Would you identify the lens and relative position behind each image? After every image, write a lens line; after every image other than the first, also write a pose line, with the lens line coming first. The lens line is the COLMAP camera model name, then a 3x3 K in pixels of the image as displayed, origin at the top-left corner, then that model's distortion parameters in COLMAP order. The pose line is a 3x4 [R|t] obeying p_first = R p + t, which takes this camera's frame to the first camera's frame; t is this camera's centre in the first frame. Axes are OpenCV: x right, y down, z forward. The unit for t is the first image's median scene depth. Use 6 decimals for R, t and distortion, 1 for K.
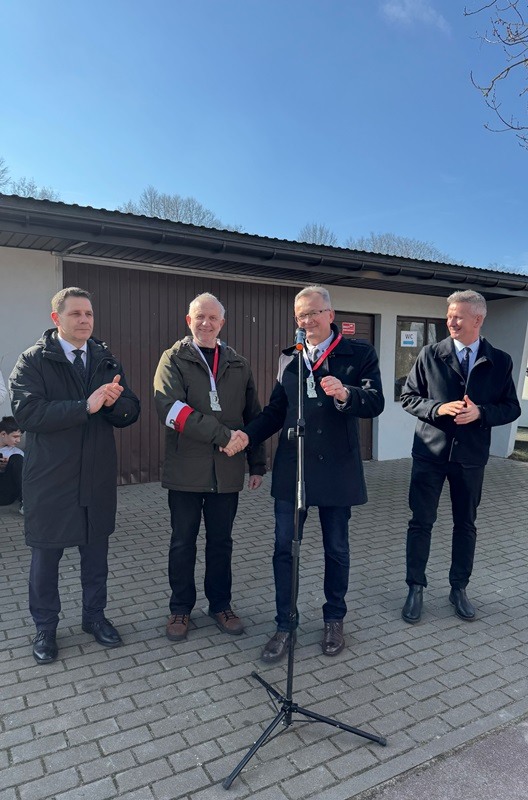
lens RADIAL K [[544.0, 0, 262.6], [0, 544.0, 402.2], [0, 0, 1]] dist [0.004584, -0.019286]
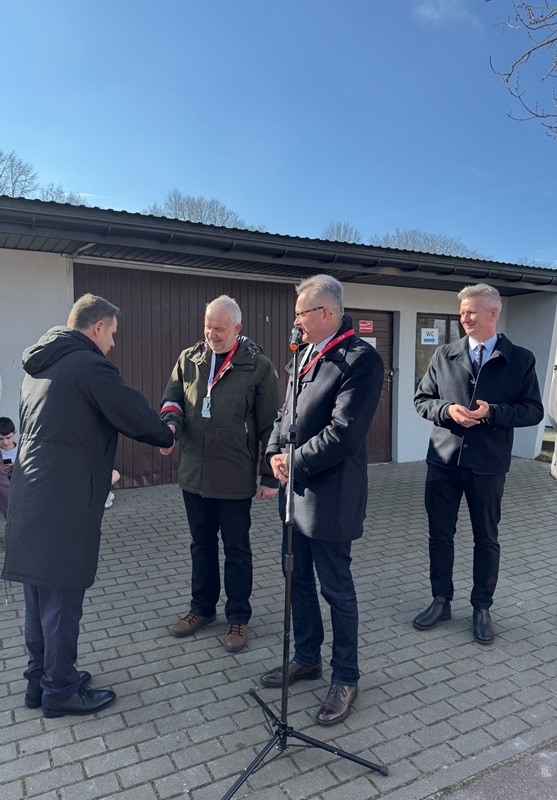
lens RADIAL K [[540.5, 0, 263.5], [0, 540.5, 399.4], [0, 0, 1]] dist [-0.003643, -0.008013]
pose [[0.998568, -0.006259, -0.053137, 0.046964], [0.006106, 0.999977, -0.003037, -0.006445], [0.053155, 0.002708, 0.998583, 0.046793]]
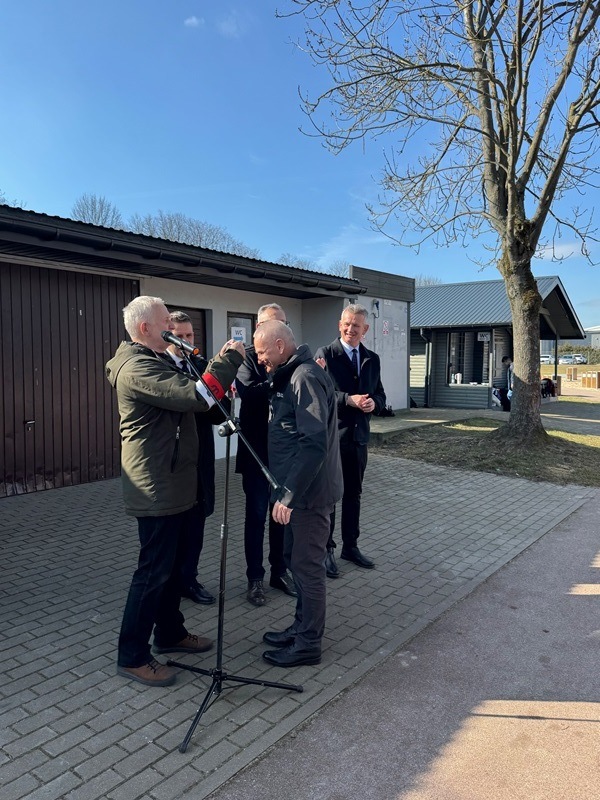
lens RADIAL K [[622.3, 0, 288.7], [0, 622.3, 392.0], [0, 0, 1]] dist [0.010826, -0.039222]
pose [[0.918672, -0.030317, 0.393857, -0.211620], [0.036838, 0.999281, -0.009007, 0.000542], [-0.393301, 0.022783, 0.919127, -0.159159]]
